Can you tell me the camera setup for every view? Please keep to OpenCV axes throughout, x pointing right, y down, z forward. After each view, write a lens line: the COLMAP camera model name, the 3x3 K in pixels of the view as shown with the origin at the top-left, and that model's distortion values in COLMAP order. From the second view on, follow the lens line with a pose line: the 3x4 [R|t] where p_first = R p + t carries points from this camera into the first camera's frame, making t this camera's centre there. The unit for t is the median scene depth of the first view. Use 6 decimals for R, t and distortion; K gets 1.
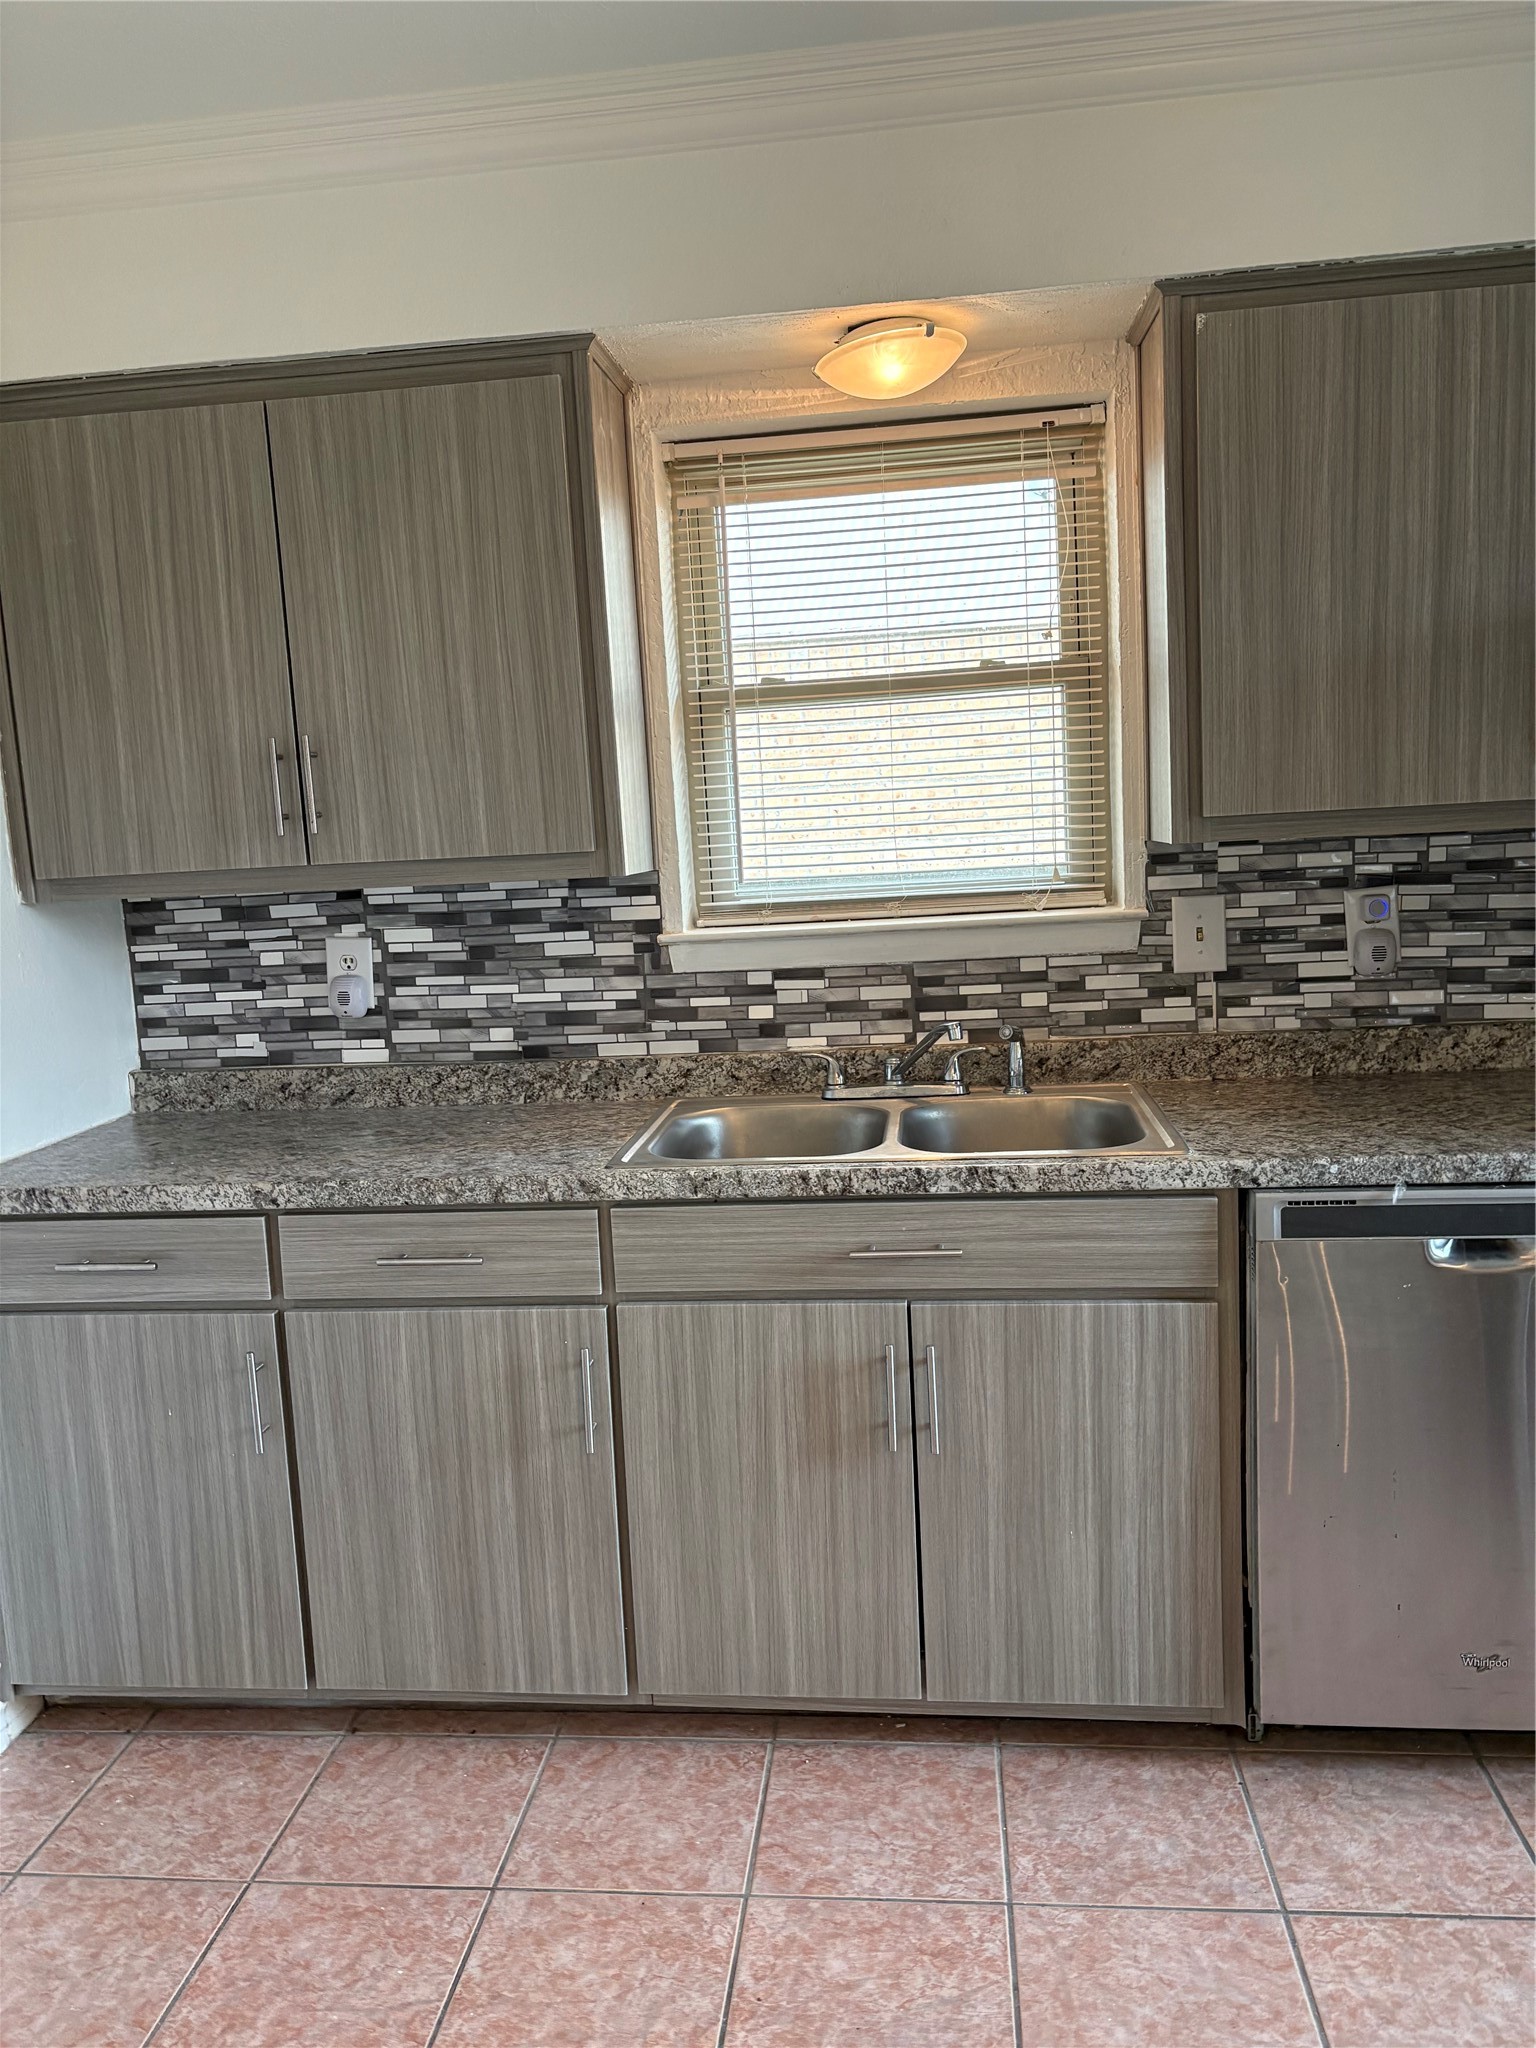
lens RADIAL K [[1533.3, 0, 756.2], [0, 1533.3, 985.7], [0, 0, 1]] dist [0.145366, -0.229625]
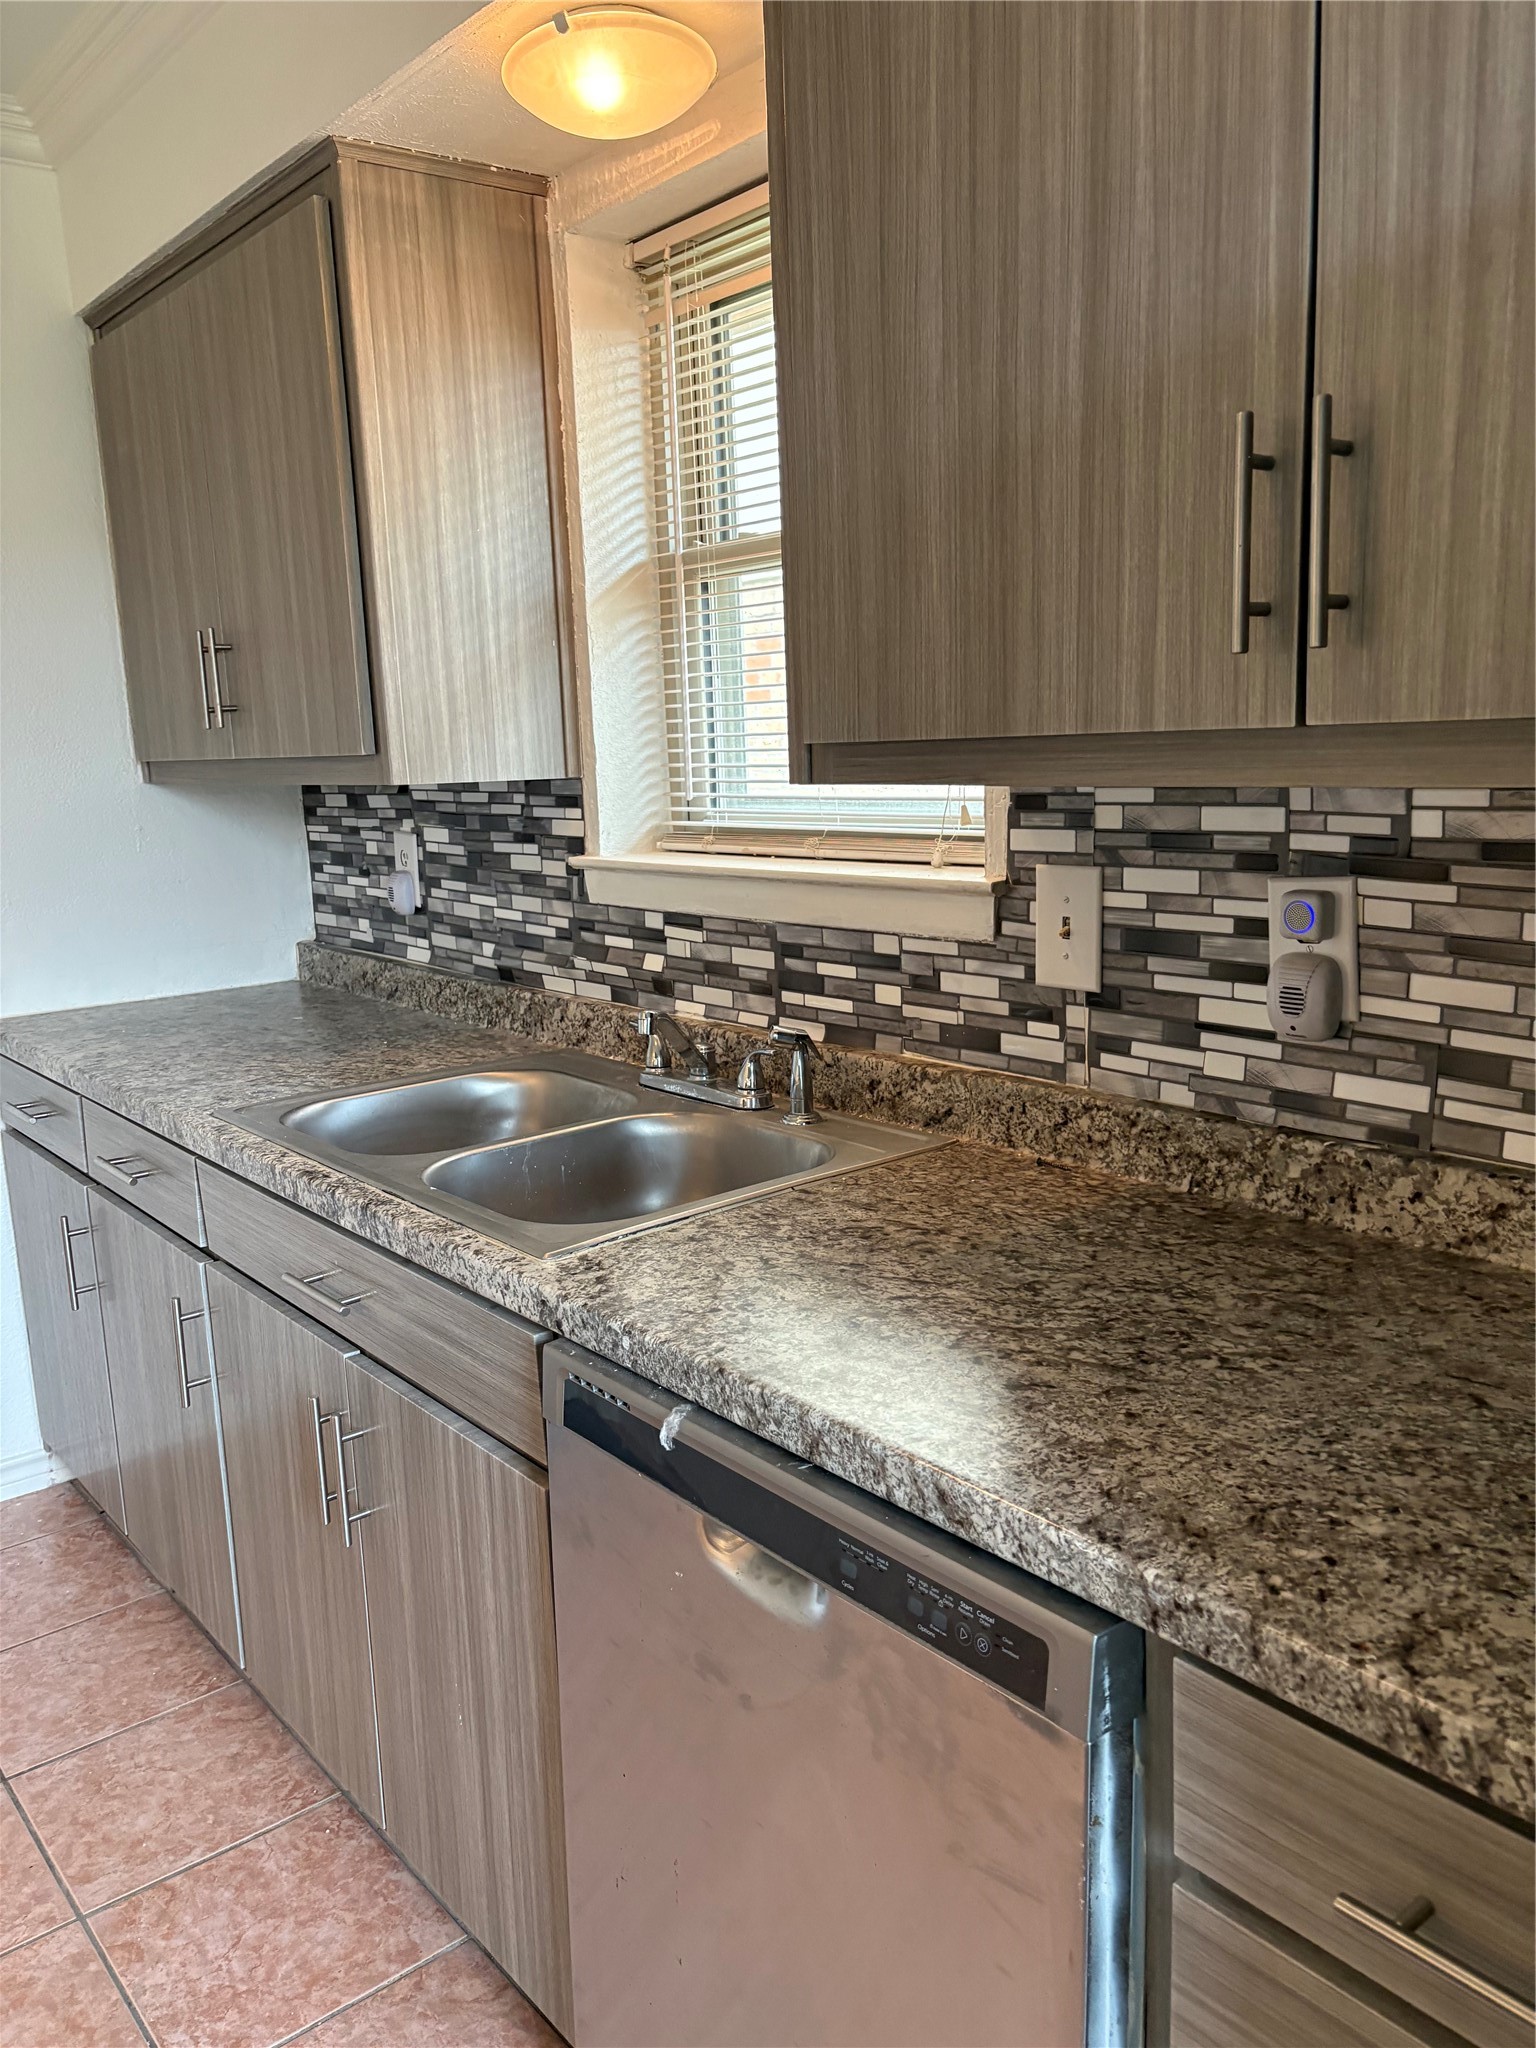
lens RADIAL K [[1533.3, 0, 756.2], [0, 1533.3, 985.7], [0, 0, 1]] dist [0.145366, -0.229625]
pose [[0.728454, 0.138375, -0.670975, 0.600912], [-0.082067, 0.989963, 0.115062, -0.069673], [0.680162, -0.028752, 0.732498, 0.456963]]
